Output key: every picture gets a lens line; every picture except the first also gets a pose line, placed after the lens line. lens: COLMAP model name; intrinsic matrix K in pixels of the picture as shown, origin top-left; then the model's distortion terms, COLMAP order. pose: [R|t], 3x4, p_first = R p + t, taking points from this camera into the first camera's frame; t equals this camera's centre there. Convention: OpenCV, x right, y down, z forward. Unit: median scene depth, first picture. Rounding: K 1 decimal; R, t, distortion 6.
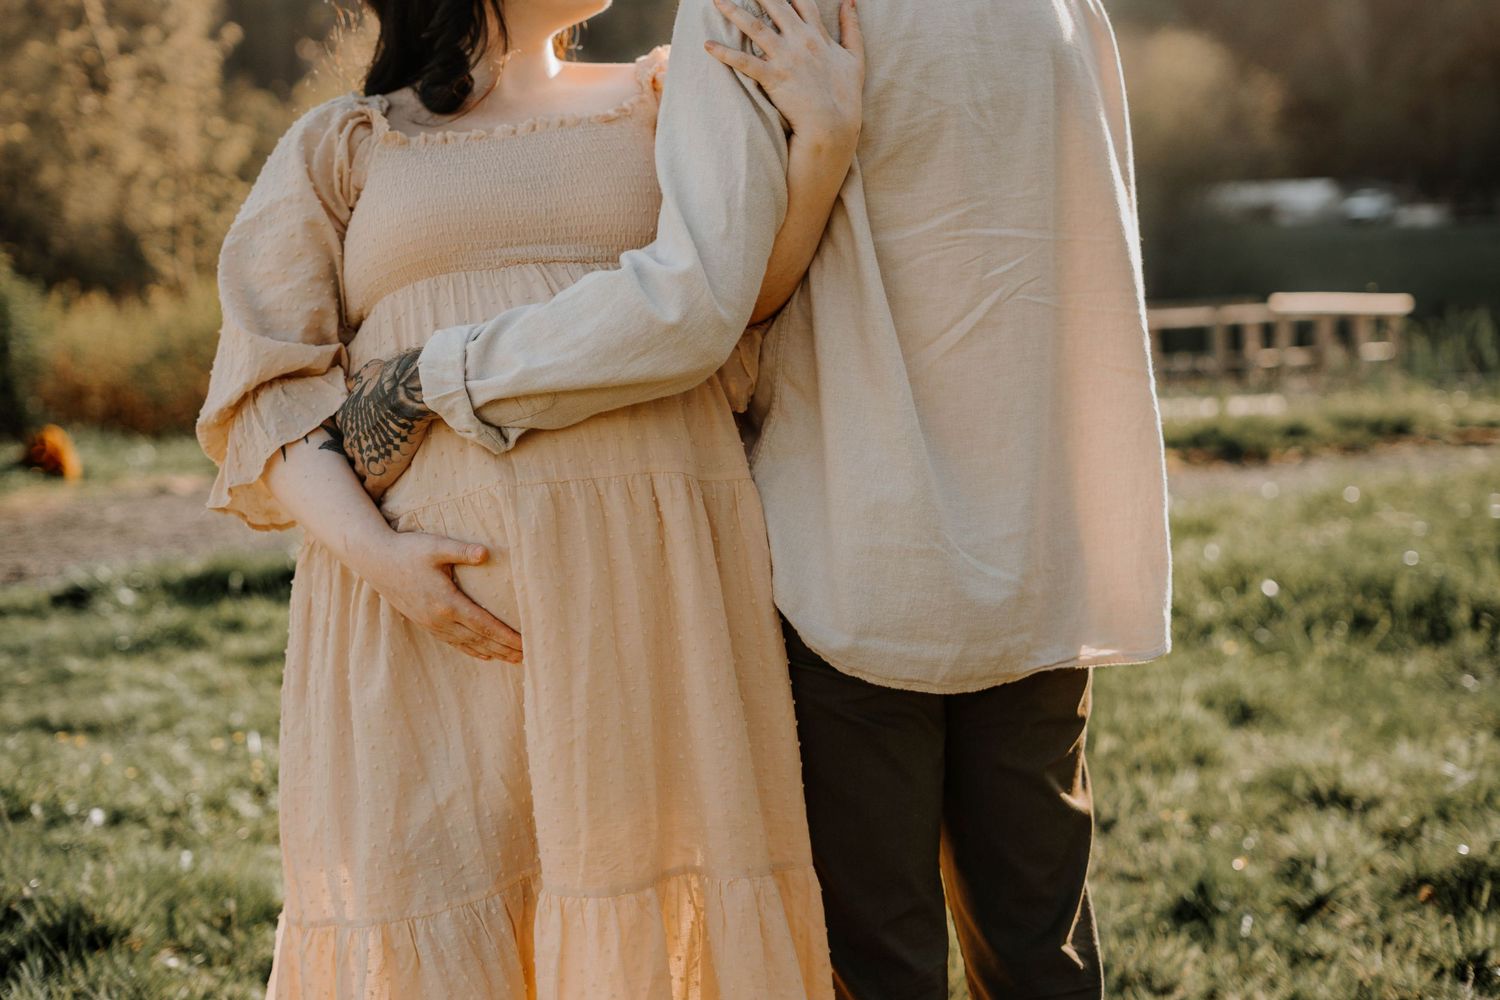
lens RADIAL K [[2299.6, 0, 745.9], [0, 2299.6, 442.2], [0, 0, 1]] dist [-0.002369, -0.075226]
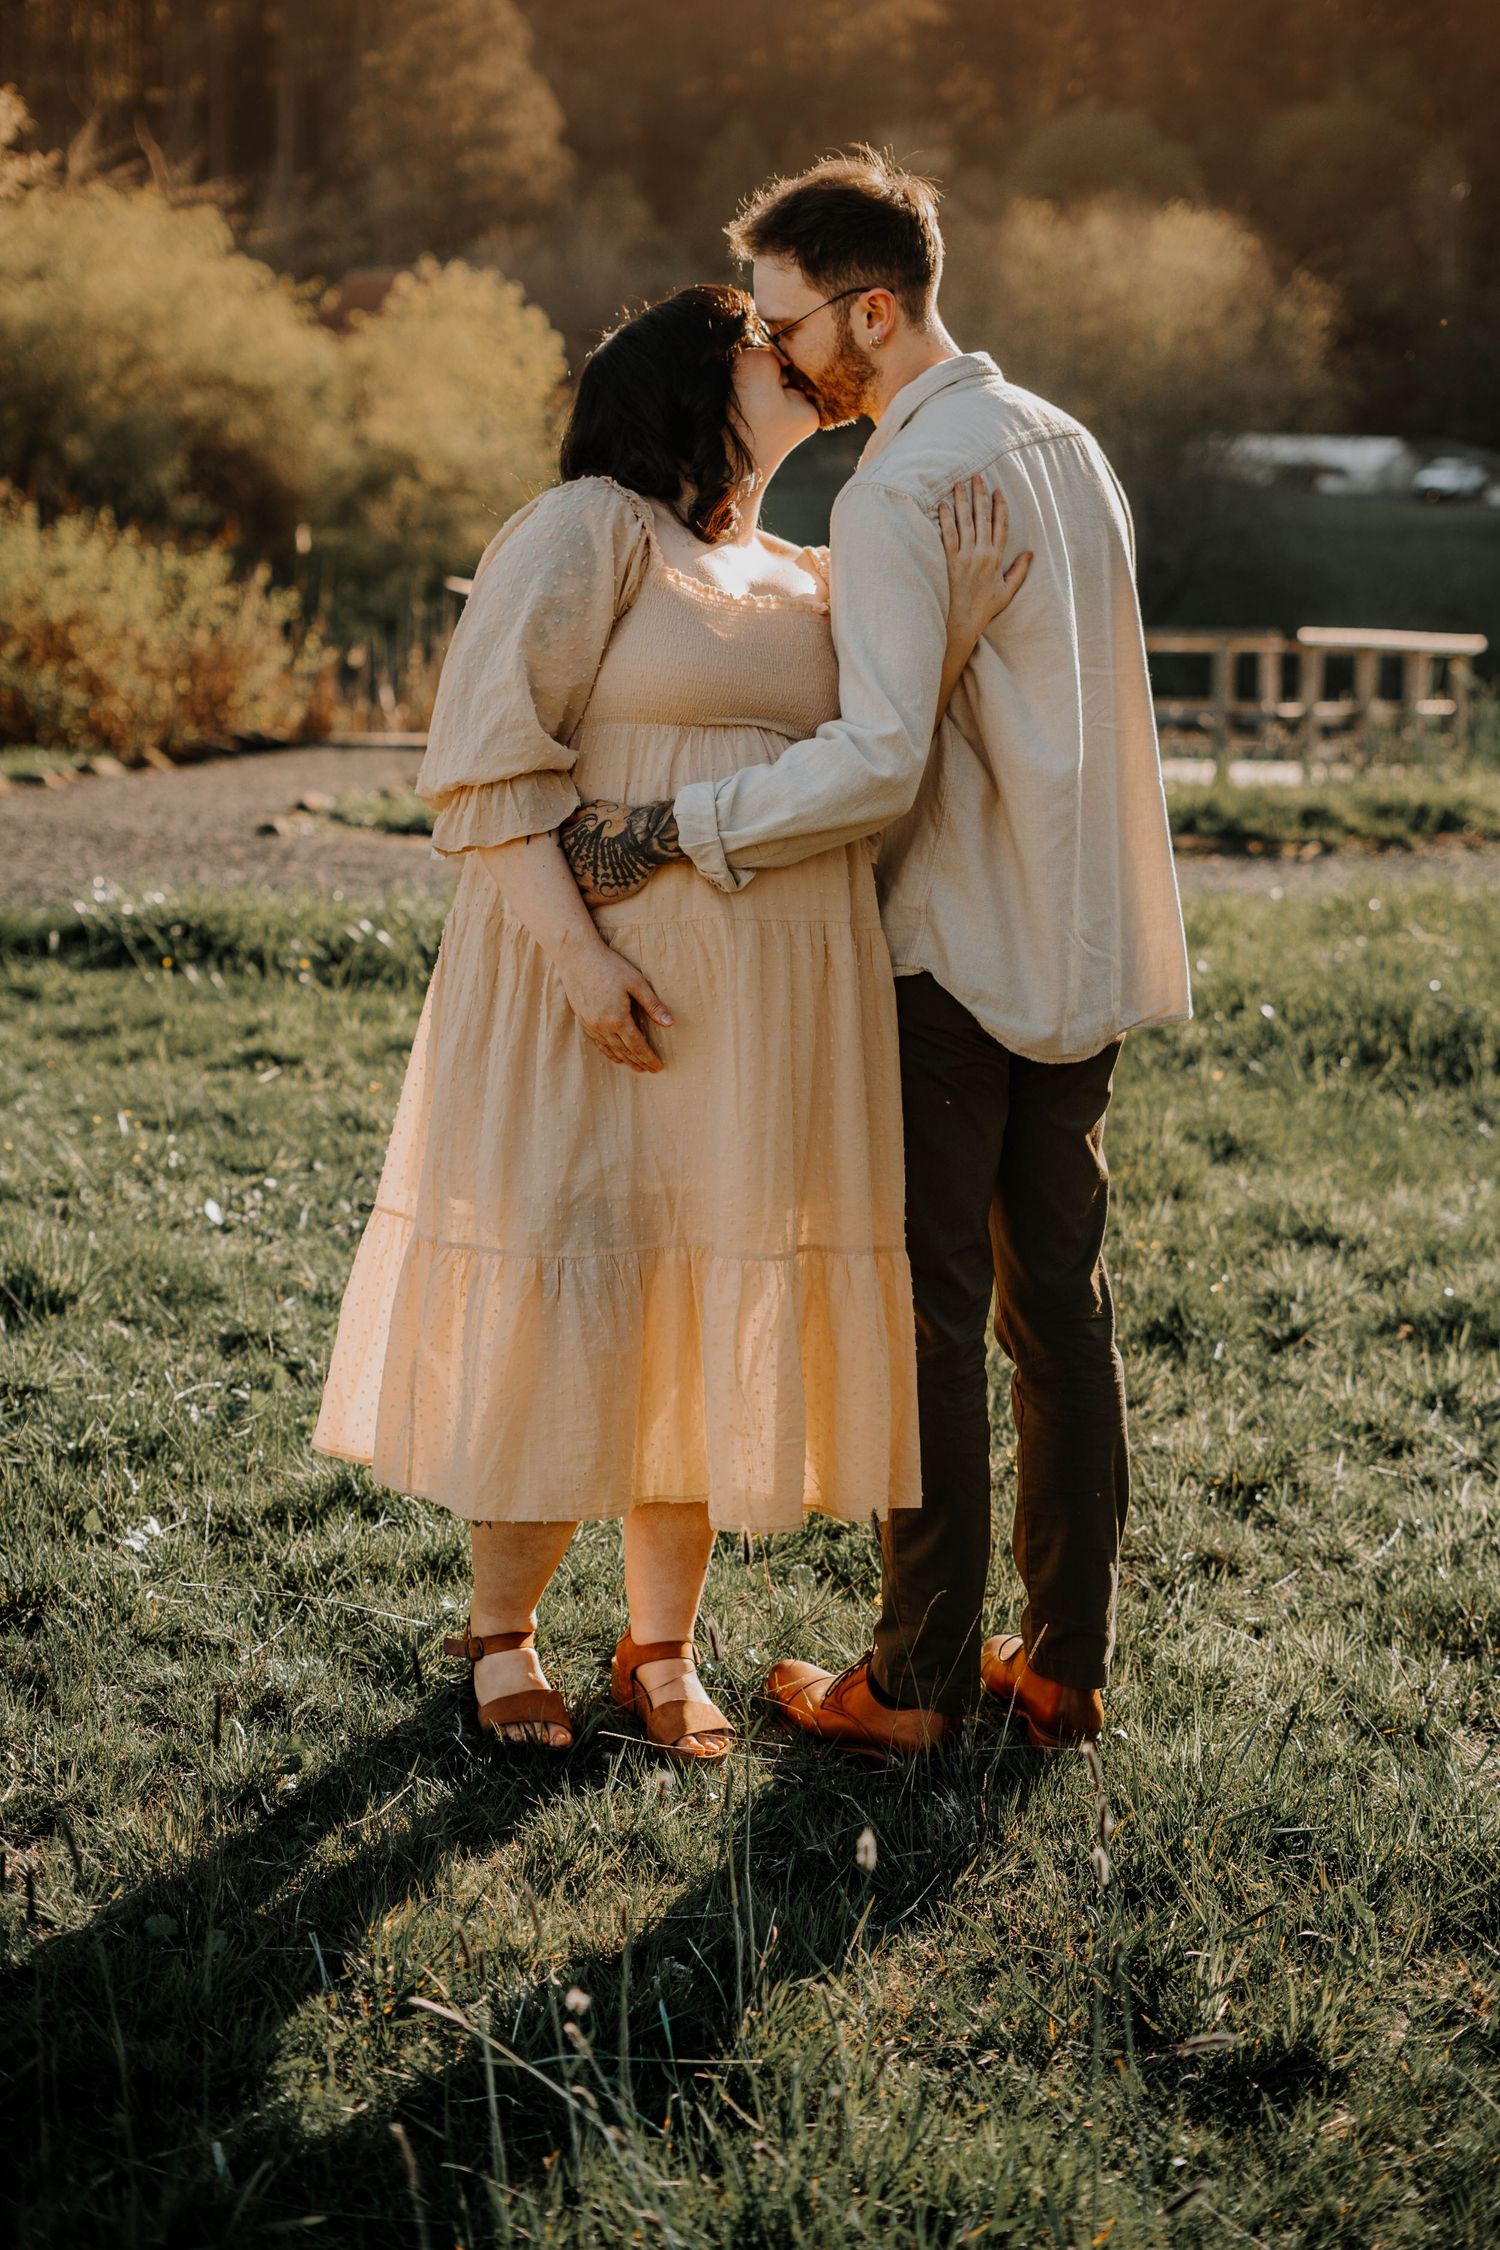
lens RADIAL K [[3361.0, 0, 750.0], [0, 3361.0, 1125.0], [0, 0, 1]] dist [0.003146, -0.019784]
pose [[0.996180, 0.049053, 0.072250, -0.074308], [-0.056227, 0.993312, 0.100850, -0.014195], [-0.066820, -0.104527, 0.992275, -0.330985]]
